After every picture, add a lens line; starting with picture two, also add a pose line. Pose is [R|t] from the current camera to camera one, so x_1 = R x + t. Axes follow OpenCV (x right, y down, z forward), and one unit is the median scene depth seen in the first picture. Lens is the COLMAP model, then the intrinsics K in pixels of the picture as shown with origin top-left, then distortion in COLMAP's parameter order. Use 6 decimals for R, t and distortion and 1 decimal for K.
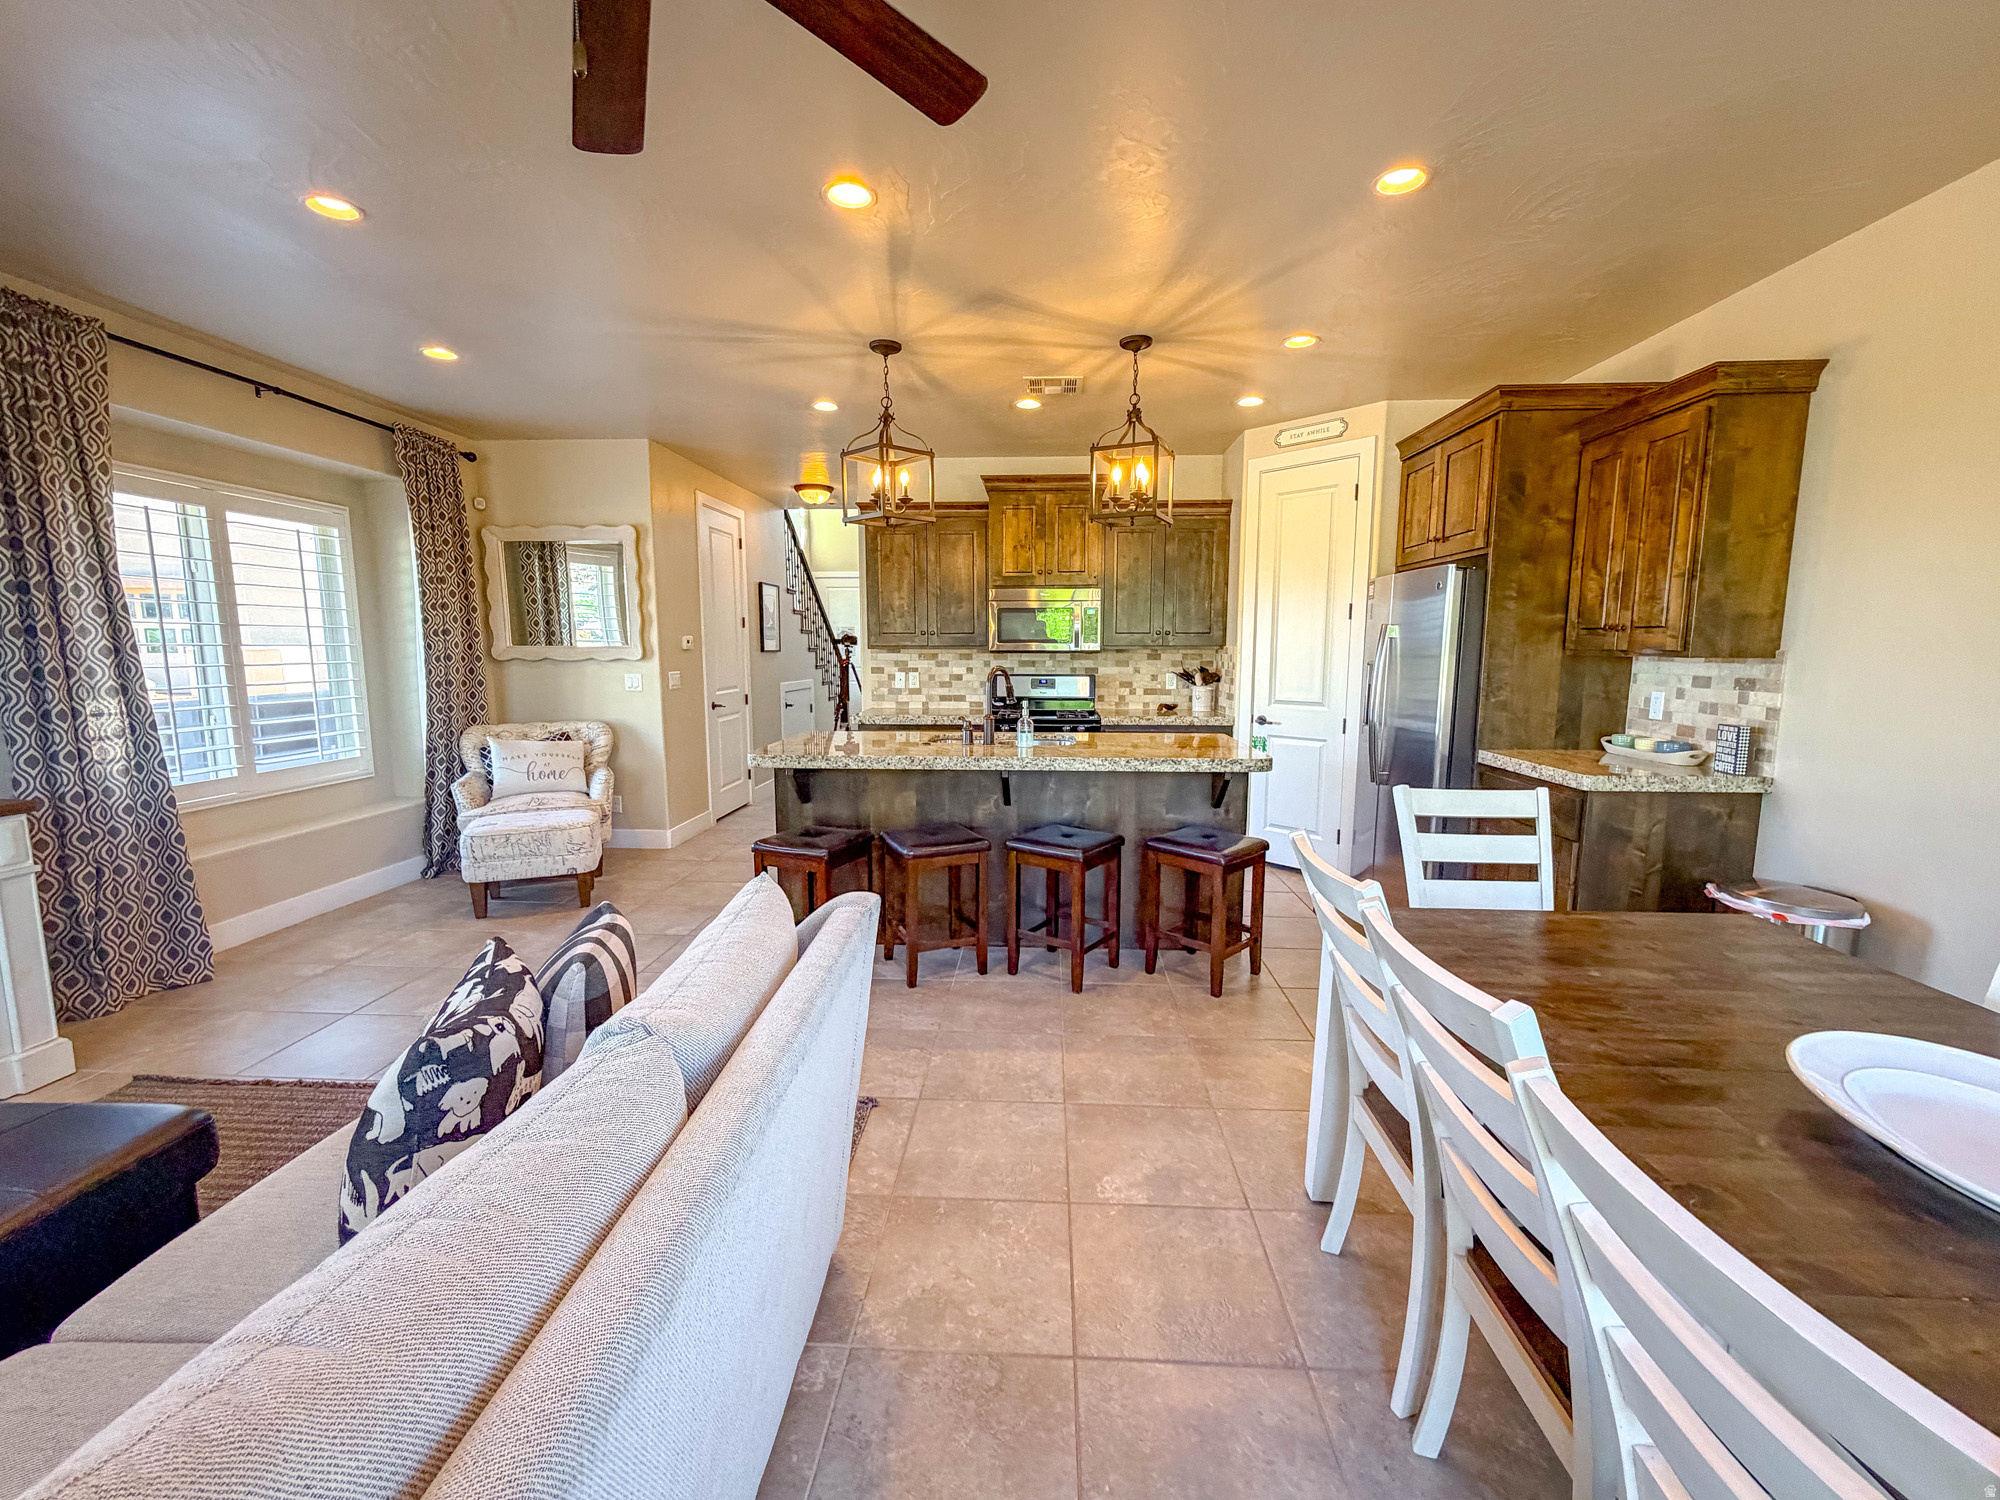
lens RADIAL K [[808.1, 0, 999.1], [0, 808.1, 754.7], [0, 0, 1]] dist [-0.001692, 0.000347]
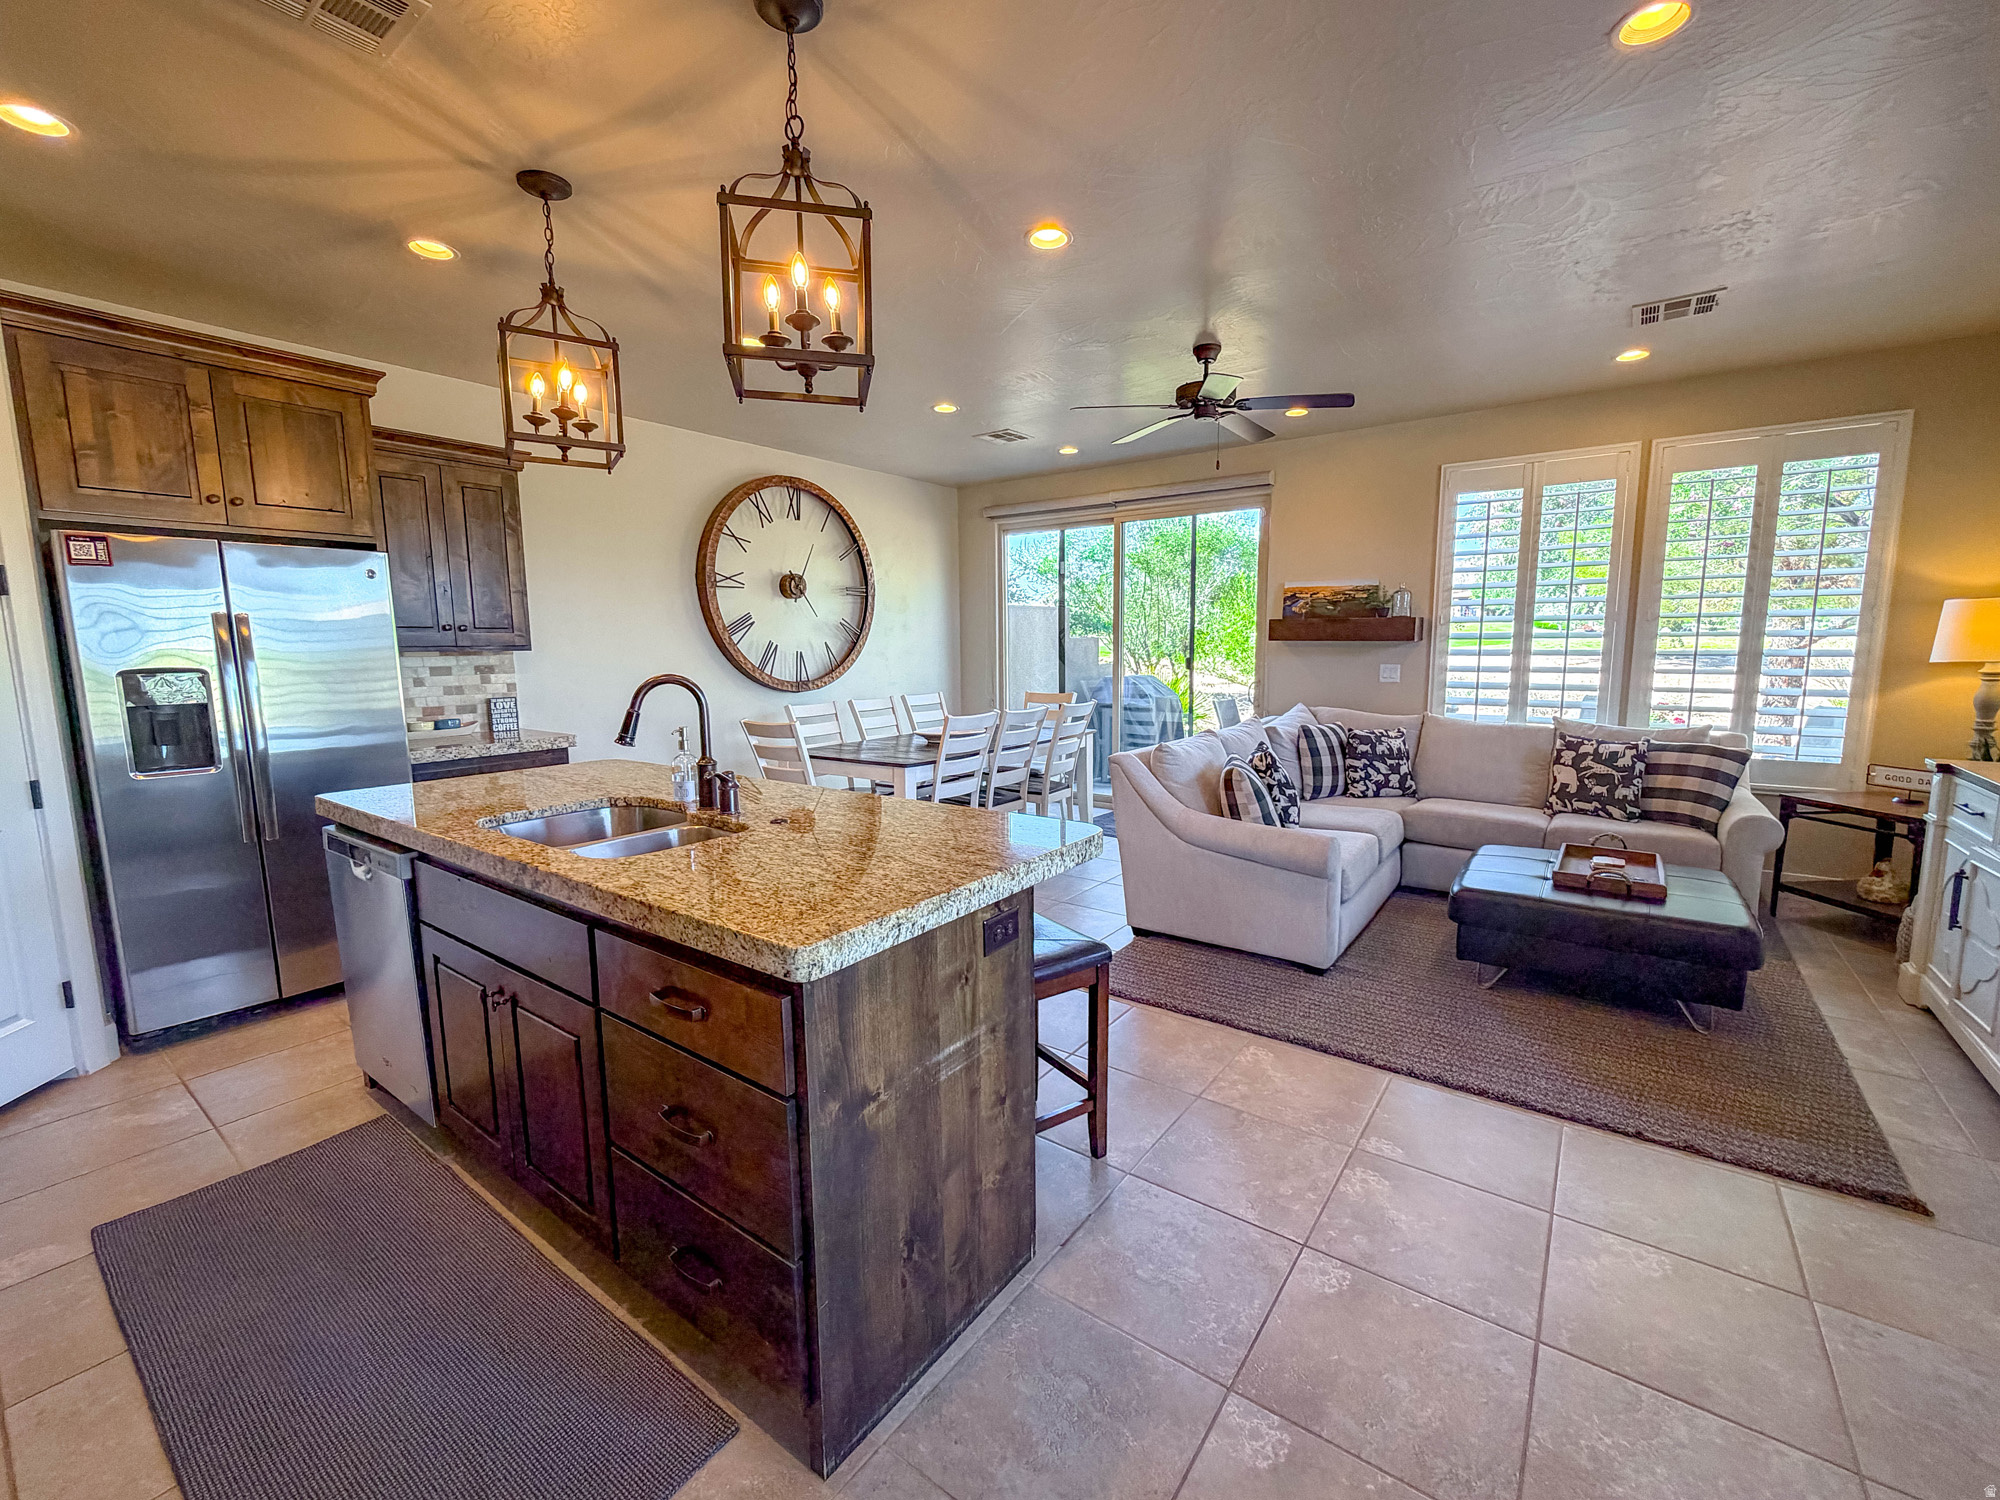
lens RADIAL K [[808.1, 0, 1001.6], [0, 808.1, 754.8], [0, 0, 1]] dist [-0.001692, 0.000347]
pose [[-0.837144, -0.069404, 0.542561, -0.399304], [0.081486, 0.965024, 0.249175, -0.141753], [-0.540878, 0.252806, -0.802209, 1.070366]]
